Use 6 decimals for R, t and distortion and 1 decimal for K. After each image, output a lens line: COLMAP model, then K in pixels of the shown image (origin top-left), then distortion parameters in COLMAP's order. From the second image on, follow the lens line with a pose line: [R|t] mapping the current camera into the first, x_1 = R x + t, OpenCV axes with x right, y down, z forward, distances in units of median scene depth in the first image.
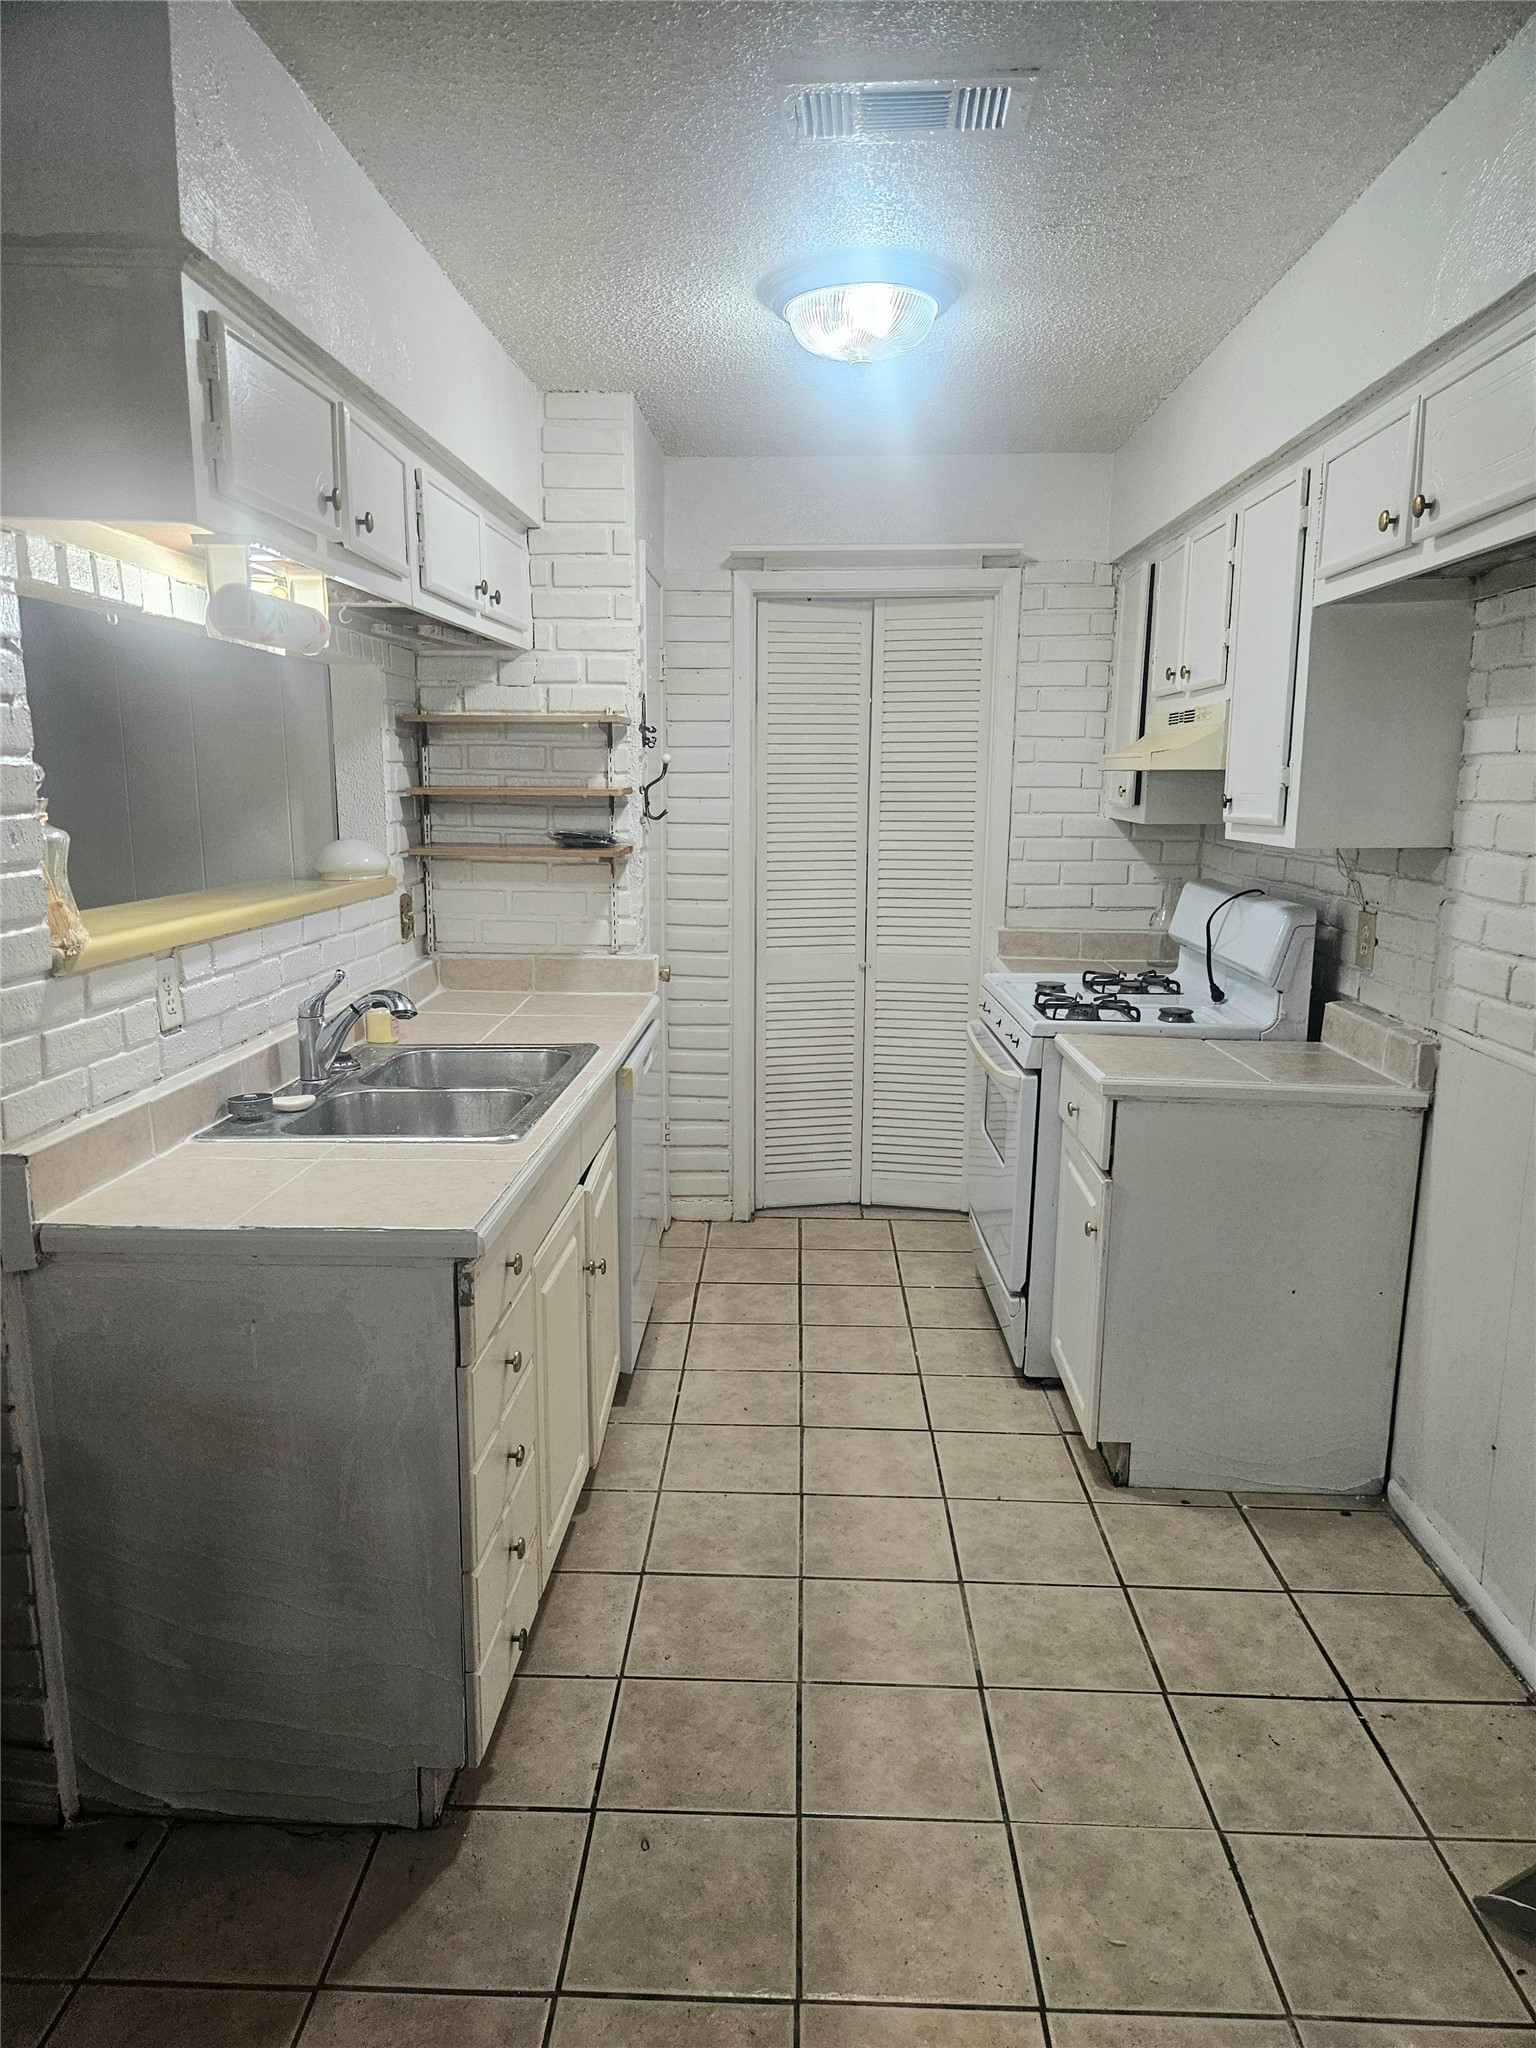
lens RADIAL K [[1379.7, 0, 765.6], [0, 1379.7, 1026.3], [0, 0, 1]] dist [0.043348, -0.007336]
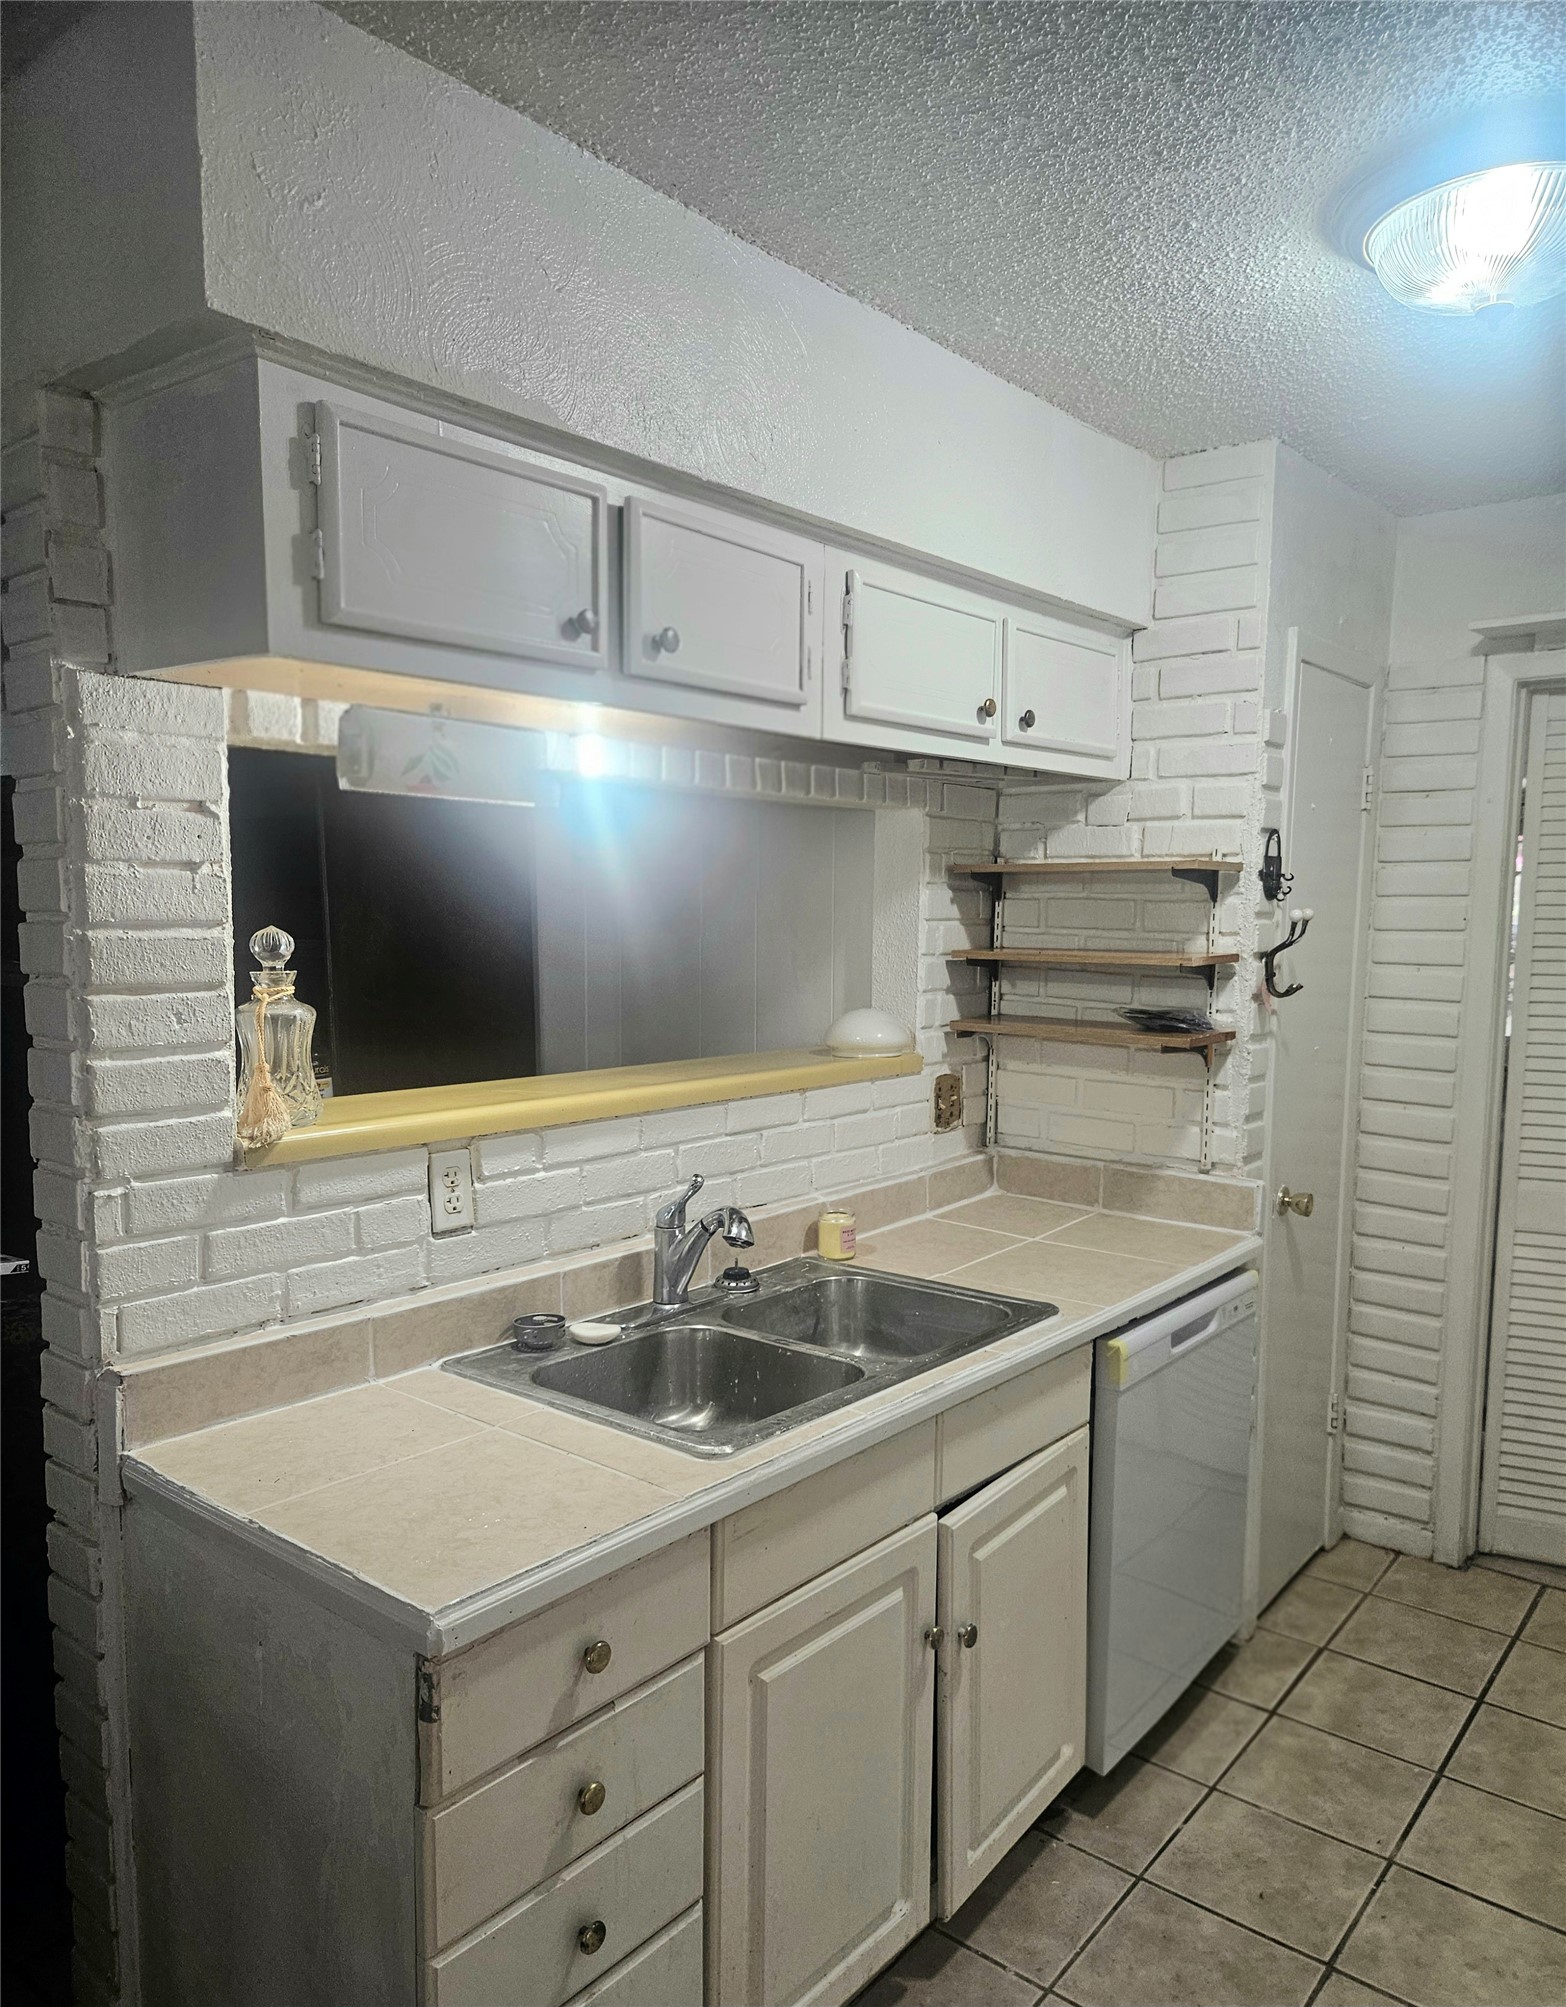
lens RADIAL K [[1417.5, 0, 770.8], [0, 1417.5, 1048.0], [0, 0, 1]] dist [0.043234, -0.012818]
pose [[0.801149, 0.063455, -0.595091, 0.162638], [-0.113868, 0.992361, -0.047480, -0.058425], [0.587532, 0.105800, 0.802255, 0.246165]]
